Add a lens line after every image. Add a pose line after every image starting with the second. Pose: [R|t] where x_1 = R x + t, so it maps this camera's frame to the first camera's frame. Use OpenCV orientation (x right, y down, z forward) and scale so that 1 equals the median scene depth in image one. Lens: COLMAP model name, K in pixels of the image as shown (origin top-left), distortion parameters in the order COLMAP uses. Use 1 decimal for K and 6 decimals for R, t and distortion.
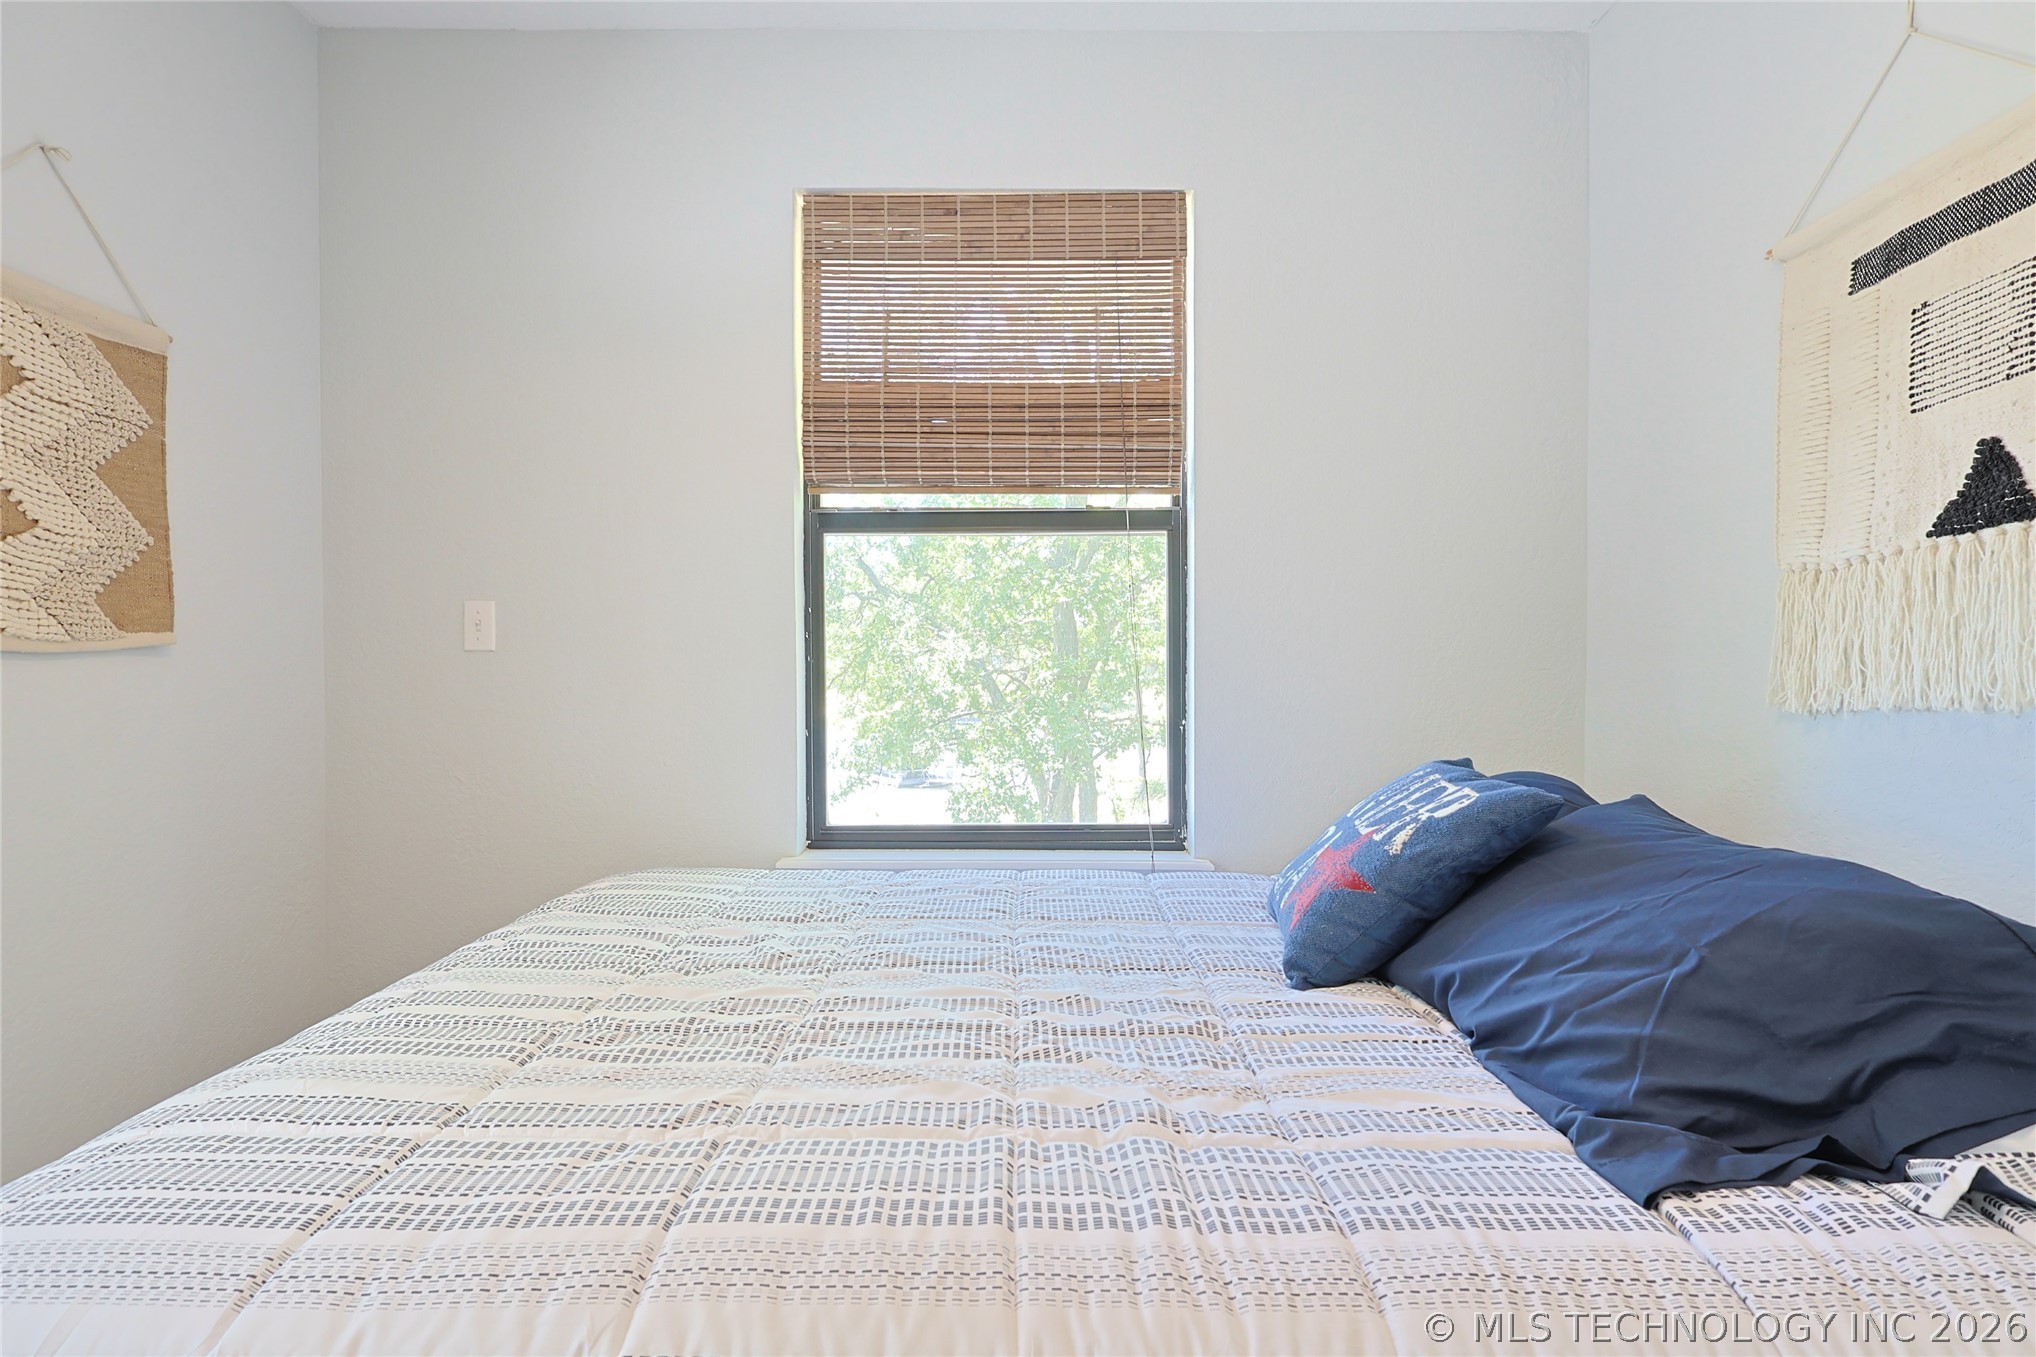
lens RADIAL K [[993.6, 0, 1016.7], [0, 993.6, 673.2], [0, 0, 1]] dist [-0.003776, 0.001867]
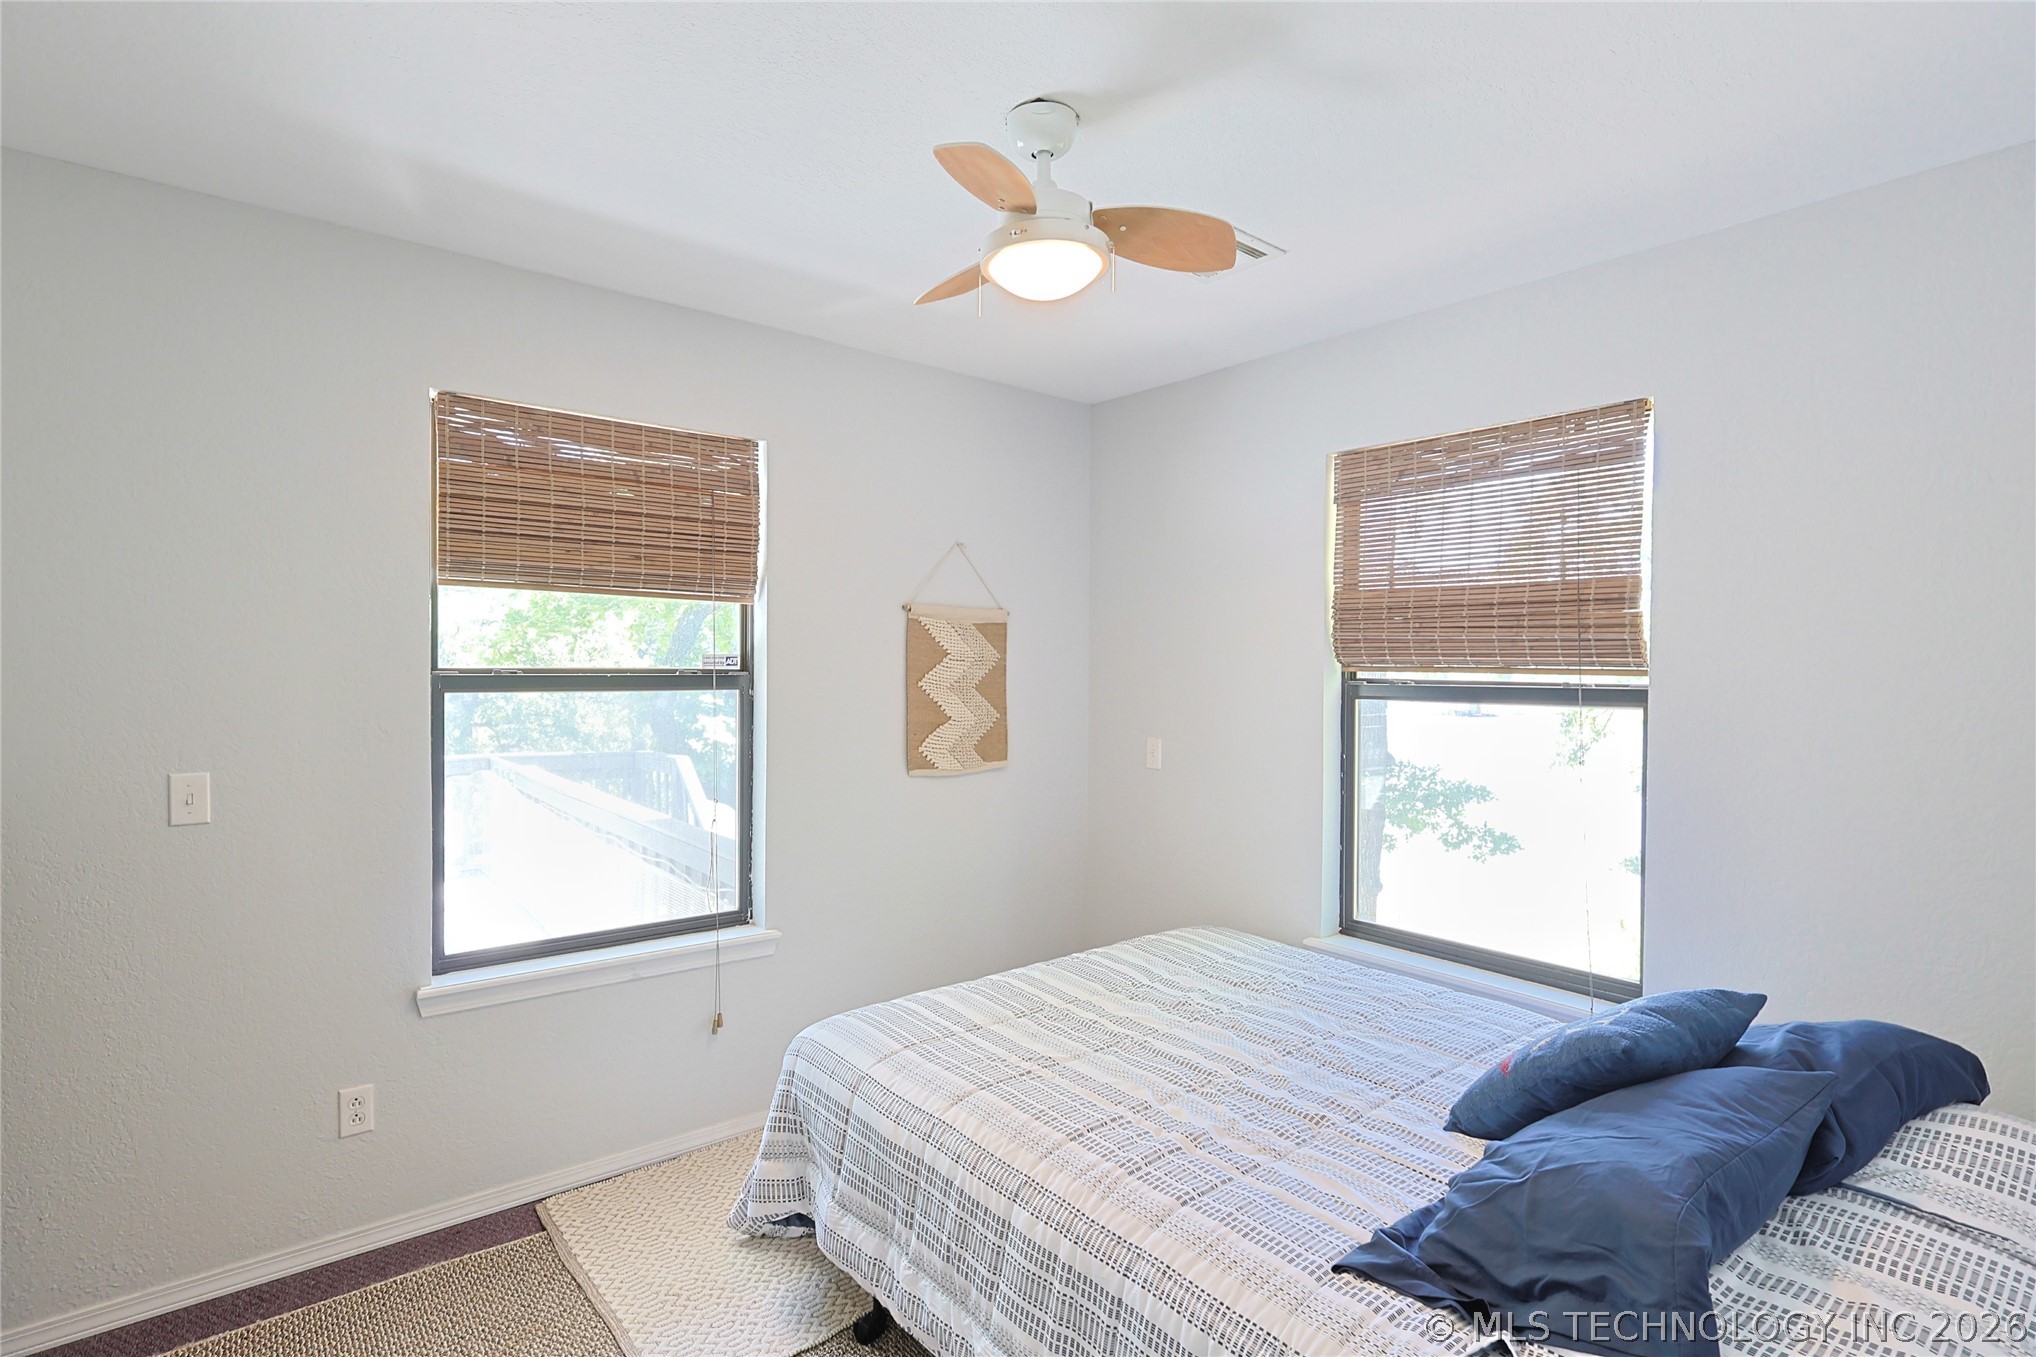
lens RADIAL K [[993.6, 0, 1017.1], [0, 993.6, 670.0], [0, 0, 1]] dist [-0.003776, 0.001867]
pose [[0.629909, 0.011449, -0.776584, 0.769271], [-0.011110, 0.999922, 0.005730, -0.253786], [0.776589, 0.005019, 0.629987, -0.265471]]
